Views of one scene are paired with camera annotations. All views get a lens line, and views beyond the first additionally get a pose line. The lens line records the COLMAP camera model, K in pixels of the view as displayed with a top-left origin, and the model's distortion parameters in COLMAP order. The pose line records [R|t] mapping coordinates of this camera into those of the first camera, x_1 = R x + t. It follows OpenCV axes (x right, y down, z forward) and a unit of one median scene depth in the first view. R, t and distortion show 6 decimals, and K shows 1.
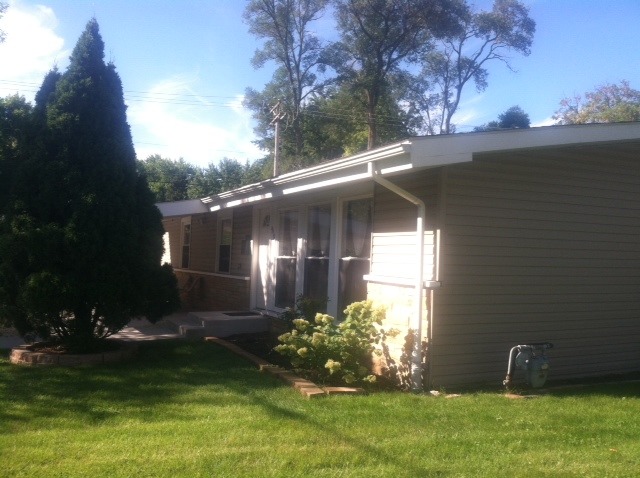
lens RADIAL K [[609.9, 0, 320.0], [0, 609.9, 239.0], [0, 0, 1]] dist [0.121333, -0.370189]
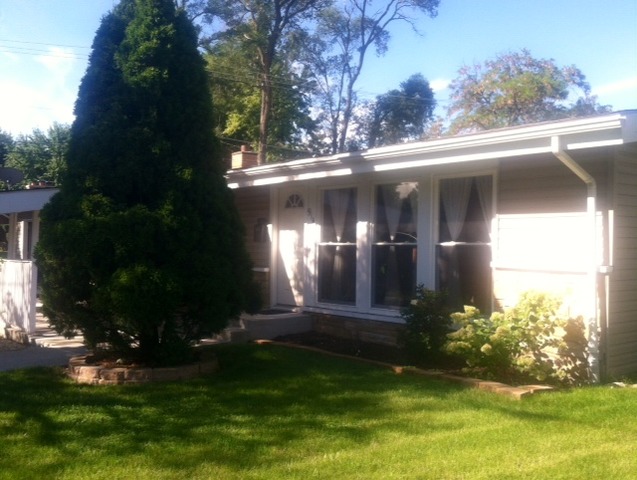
lens RADIAL K [[709.6, 0, 318.5], [0, 709.6, 240.0], [0, 0, 1]] dist [0.105752, -0.319866]
pose [[0.973591, -0.015687, 0.227760, -0.267859], [0.009956, 0.999605, 0.026289, -0.001829], [-0.228083, -0.023328, 0.973362, 0.025630]]
